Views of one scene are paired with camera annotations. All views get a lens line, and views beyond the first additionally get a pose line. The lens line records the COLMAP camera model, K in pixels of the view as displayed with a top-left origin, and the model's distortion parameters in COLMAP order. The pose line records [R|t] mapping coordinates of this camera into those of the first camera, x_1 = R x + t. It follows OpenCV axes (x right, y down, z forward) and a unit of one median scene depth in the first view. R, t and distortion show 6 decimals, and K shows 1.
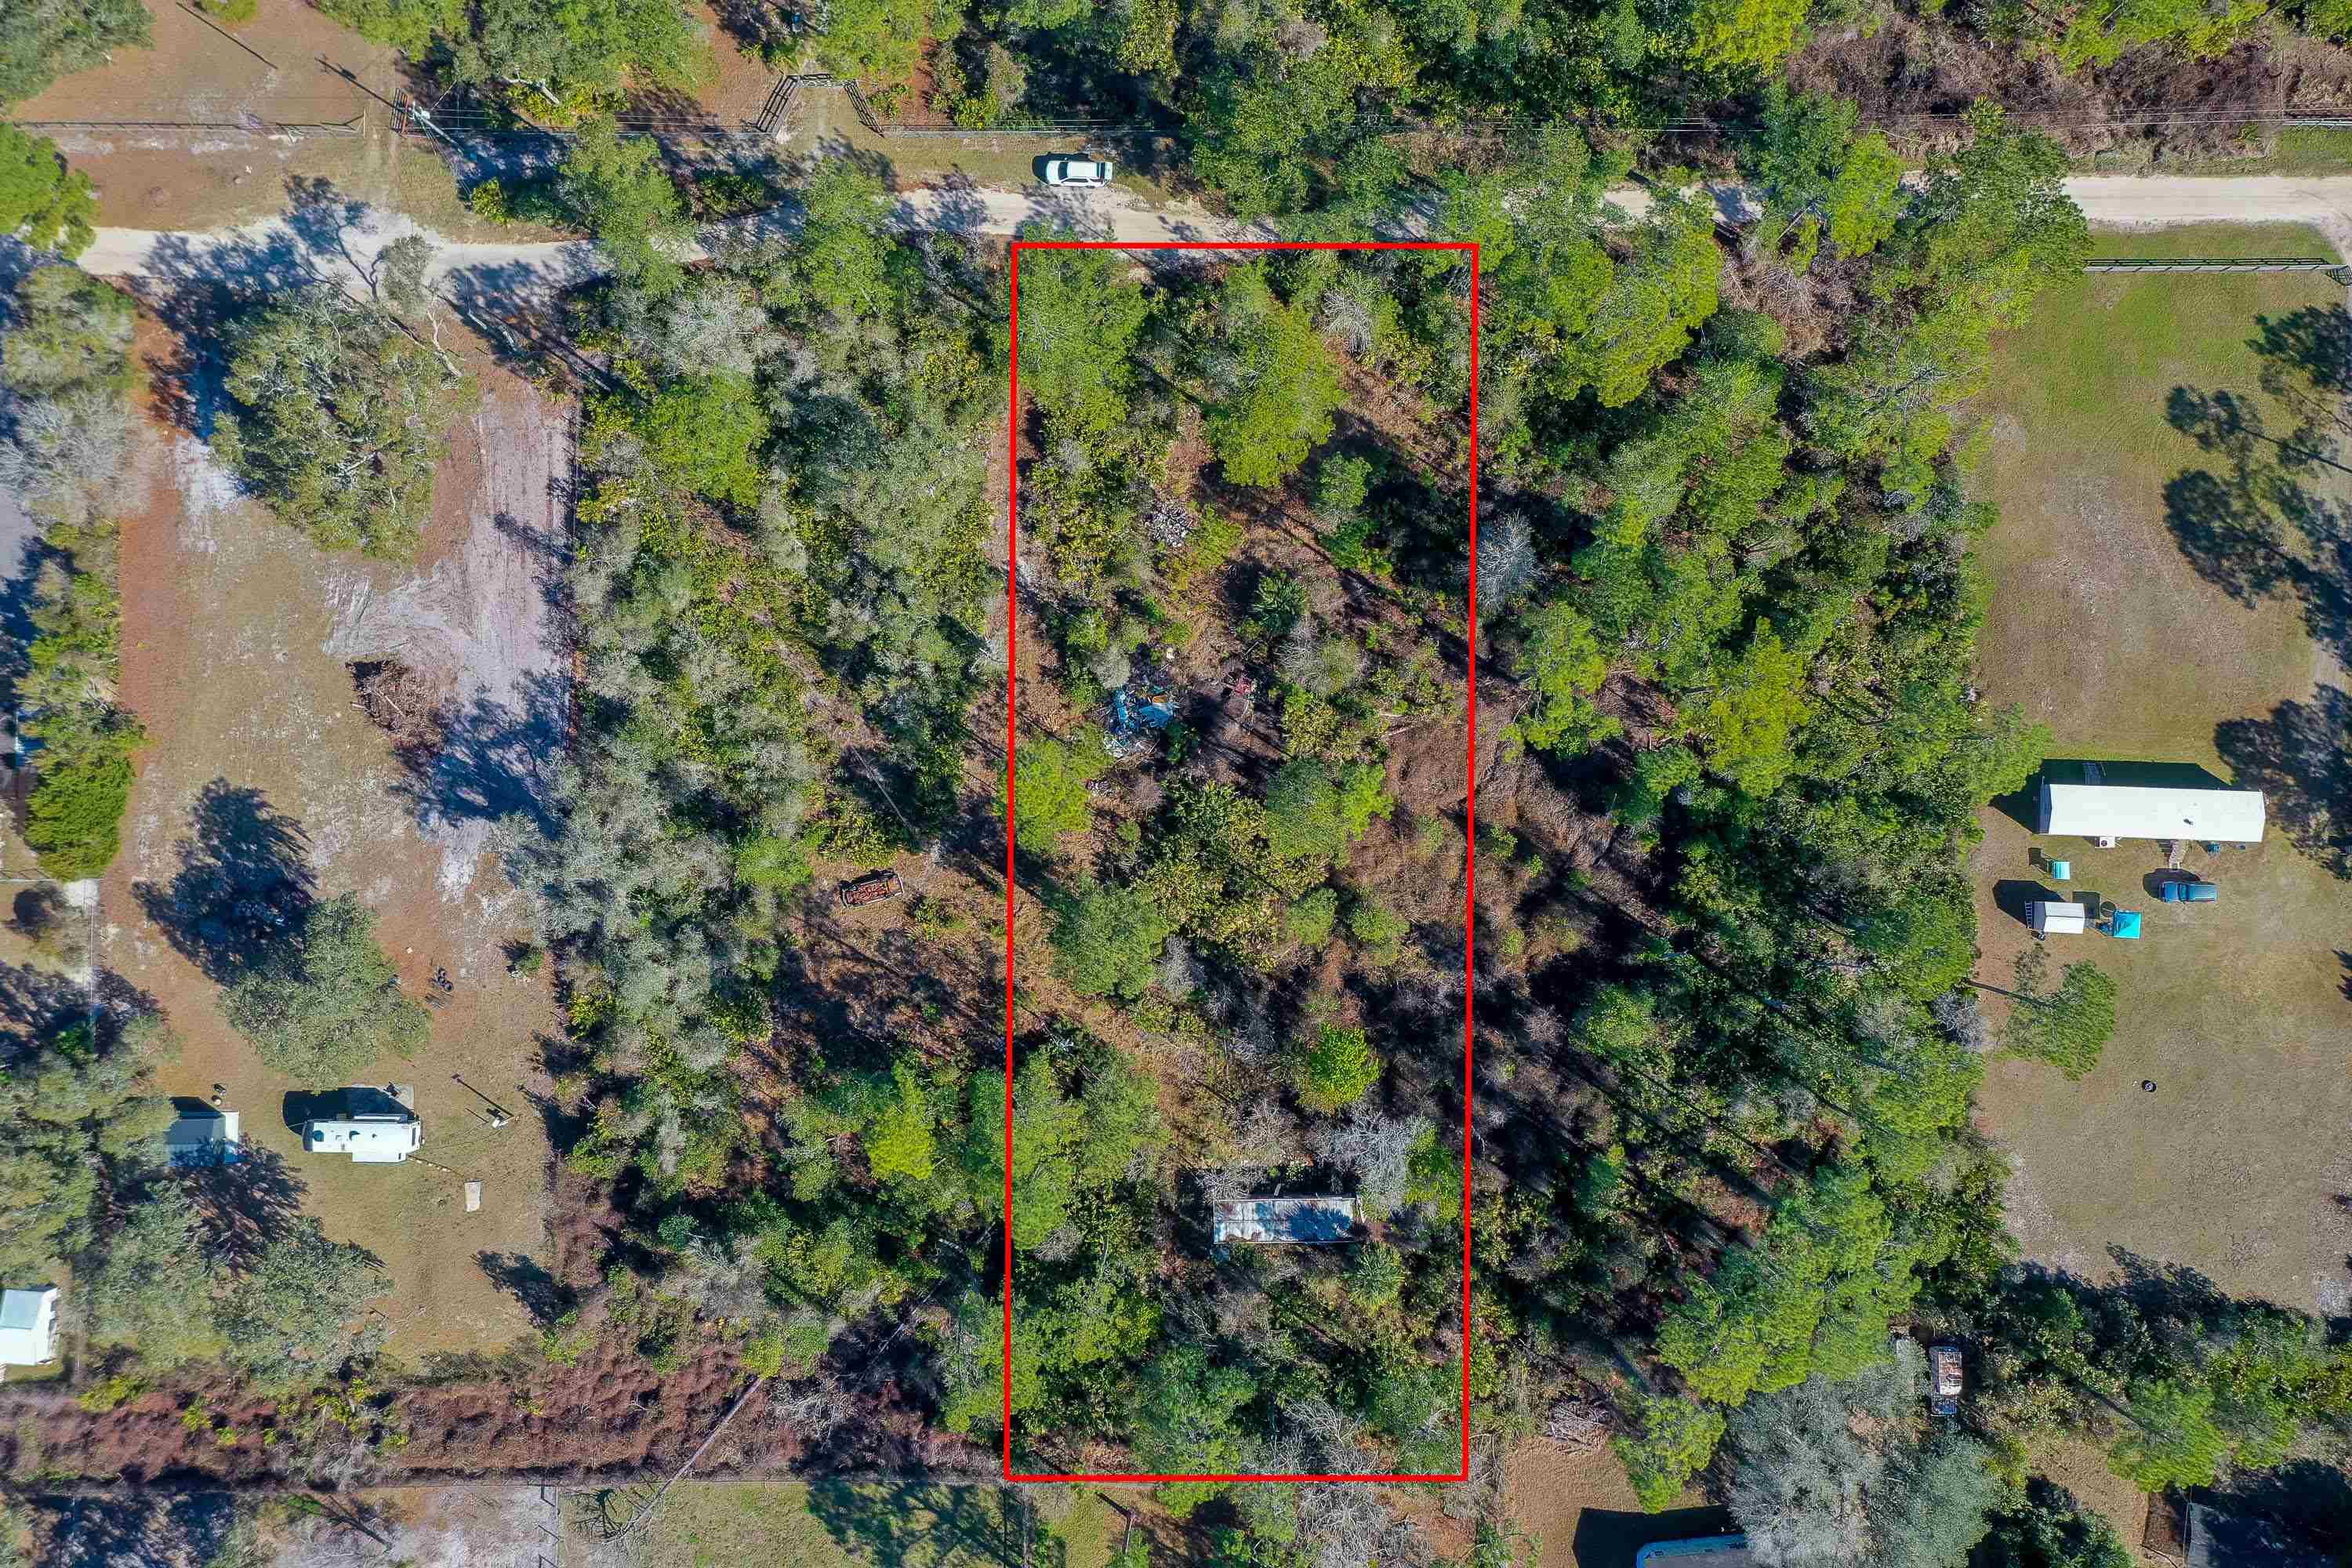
lens RADIAL K [[1859.6, 0, 1183.9], [0, 1859.6, 790.1], [0, 0, 1]] dist [0.034443, 0.021223]
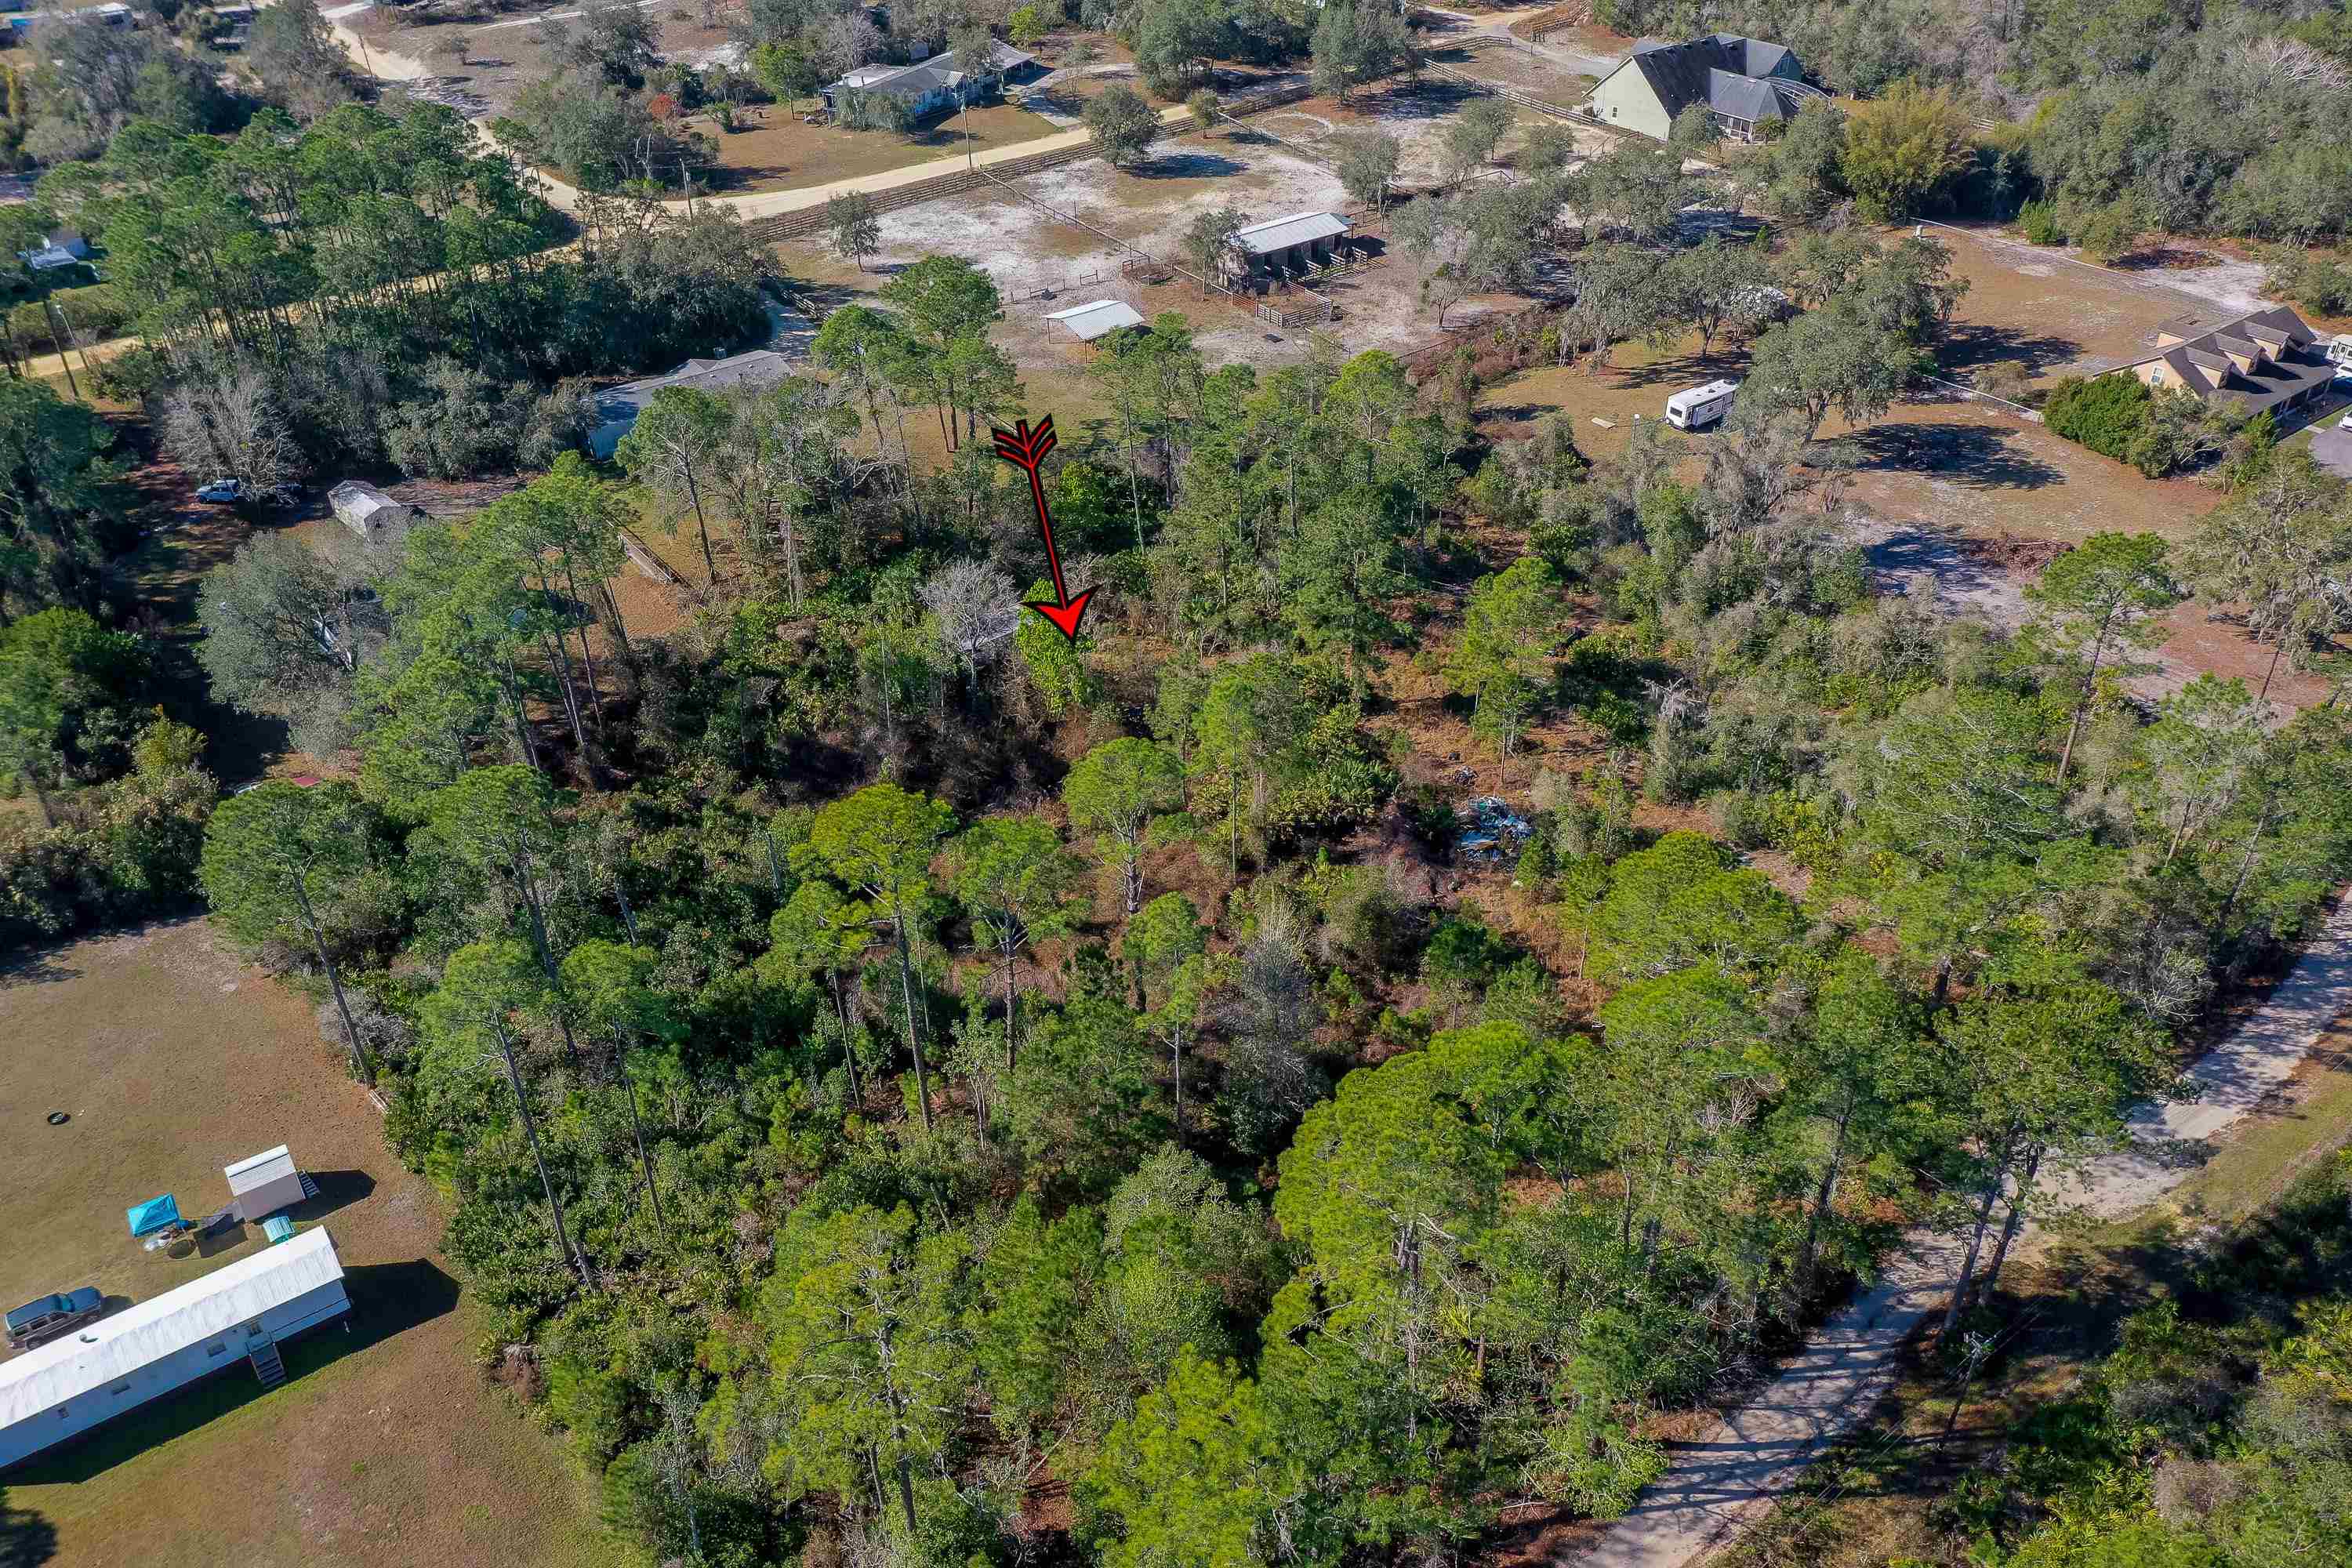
lens RADIAL K [[1859.6, 0, 1173.4], [0, 1859.6, 777.2], [0, 0, 1]] dist [0.034443, 0.021223]
pose [[-0.796284, 0.368122, -0.480019, 0.467937], [-0.603227, -0.423834, 0.675635, -0.496596], [0.045268, 0.827557, 0.559553, 0.519896]]
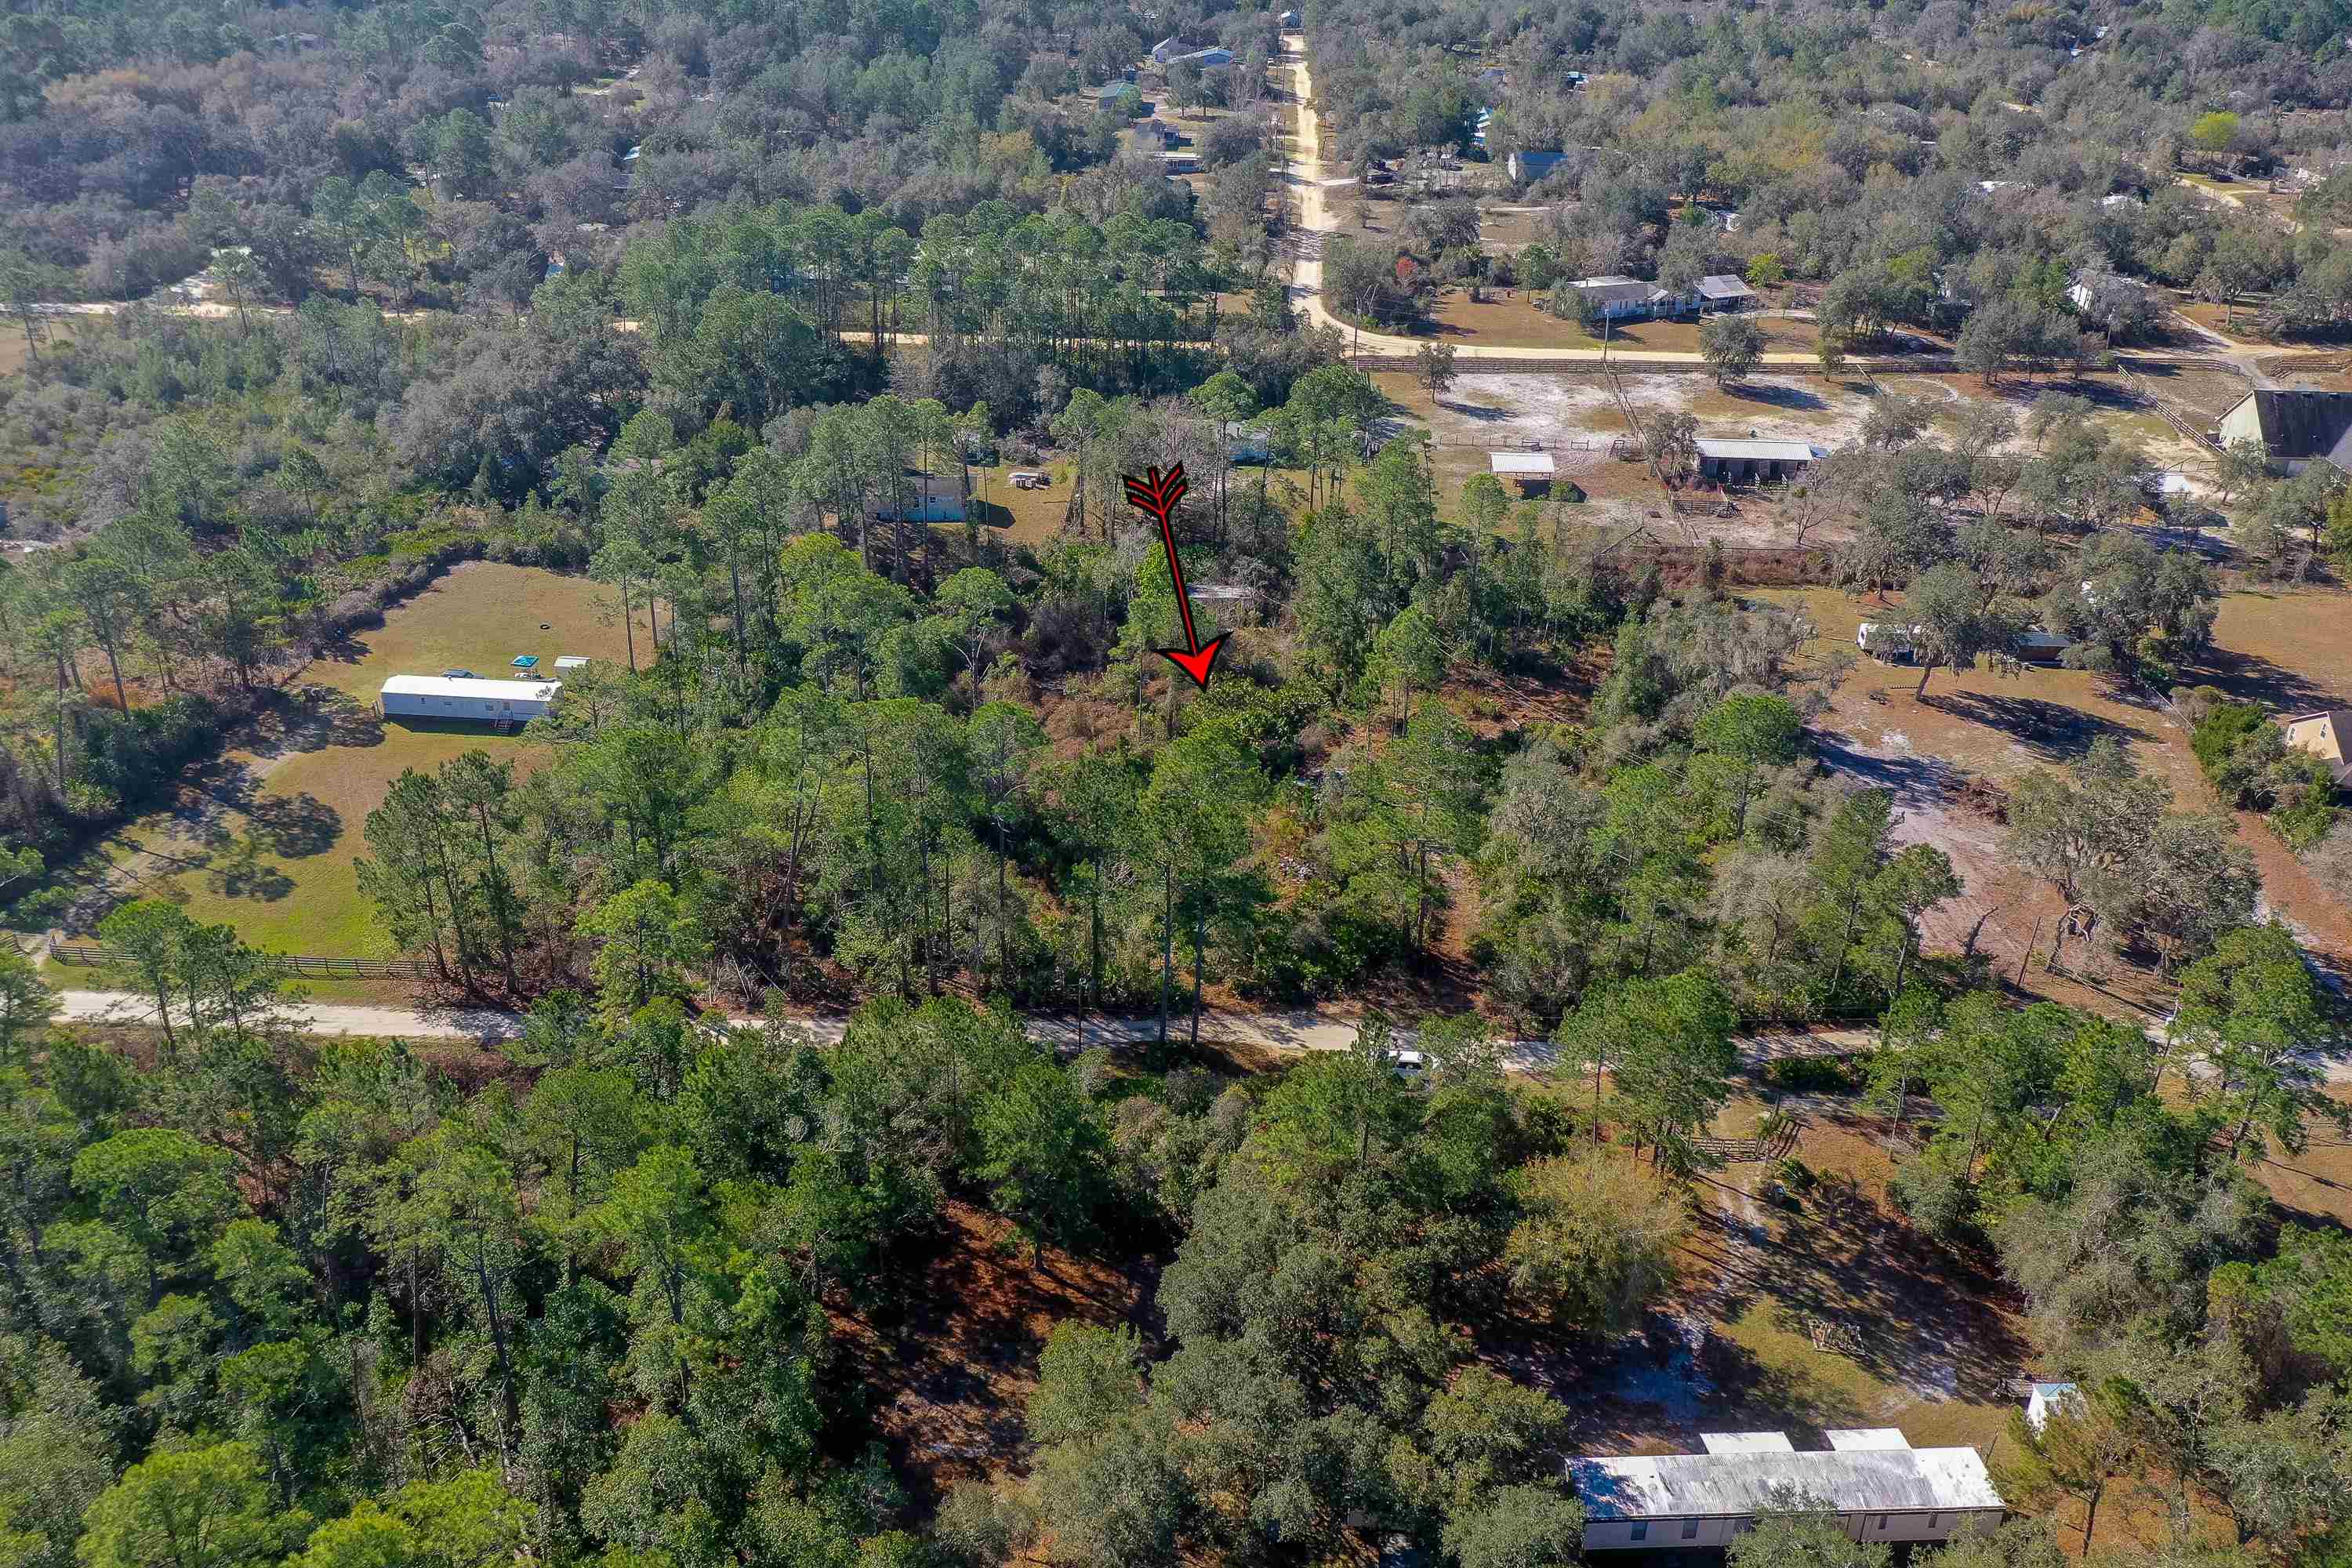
lens RADIAL K [[1932.4, 0, 1174.2], [0, 1932.4, 790.0], [0, 0, 1]] dist [0.032032, 0.018382]
pose [[-0.999317, -0.019976, 0.031073, 0.026719], [0.036707, -0.442490, 0.896022, -1.085624], [-0.004149, 0.896551, 0.442921, 0.490002]]
